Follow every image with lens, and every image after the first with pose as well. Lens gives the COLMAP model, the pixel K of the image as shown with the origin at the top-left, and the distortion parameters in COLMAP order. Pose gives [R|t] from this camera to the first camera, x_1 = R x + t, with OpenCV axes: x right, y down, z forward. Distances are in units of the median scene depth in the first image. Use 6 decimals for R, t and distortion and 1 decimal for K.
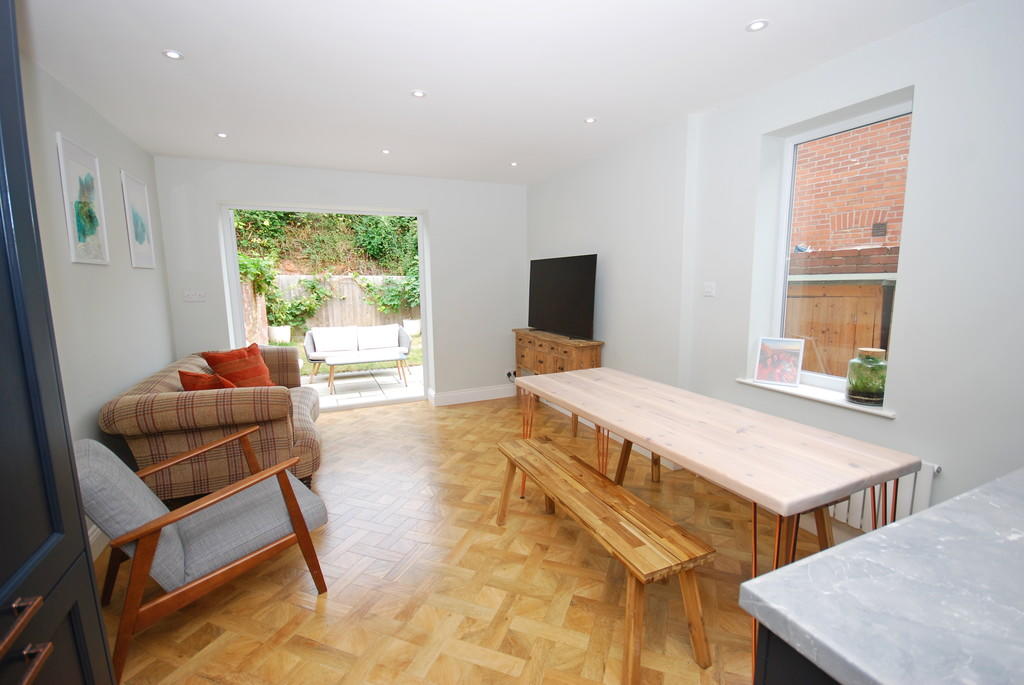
lens RADIAL K [[449.4, 0, 514.4], [0, 449.4, 342.0], [0, 0, 1]] dist [-0.001913, -0.000124]
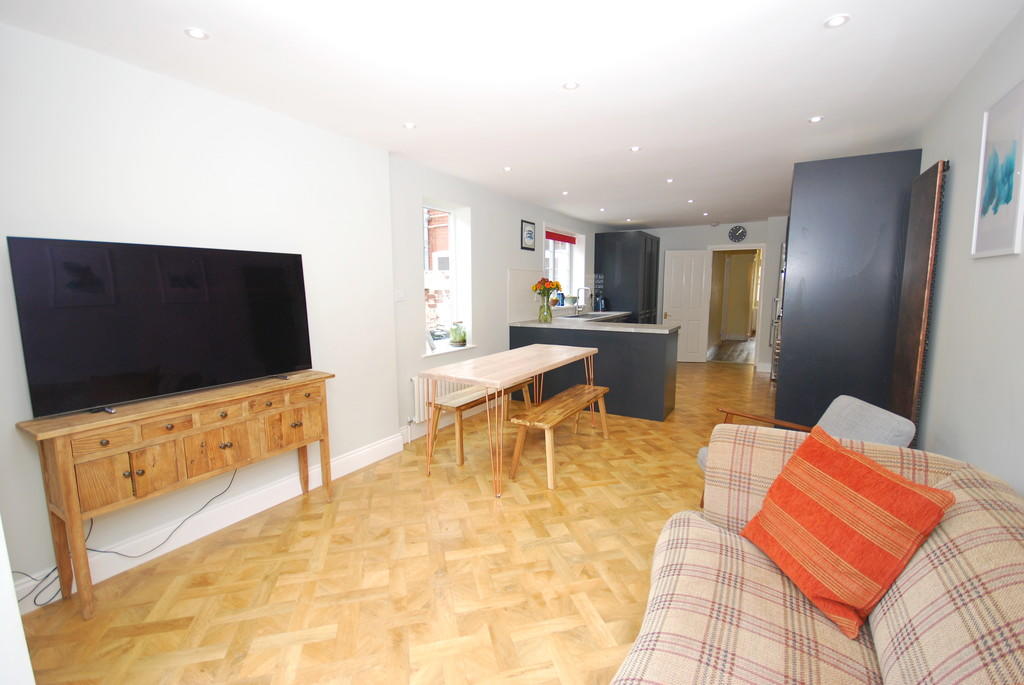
lens RADIAL K [[449.4, 0, 514.6], [0, 449.4, 344.3], [0, 0, 1]] dist [-0.001913, -0.000124]
pose [[-0.582371, -0.093514, 0.807527, -1.152596], [0.119623, 0.972690, 0.198910, -0.281684], [-0.804074, 0.212438, -0.555280, 2.109119]]
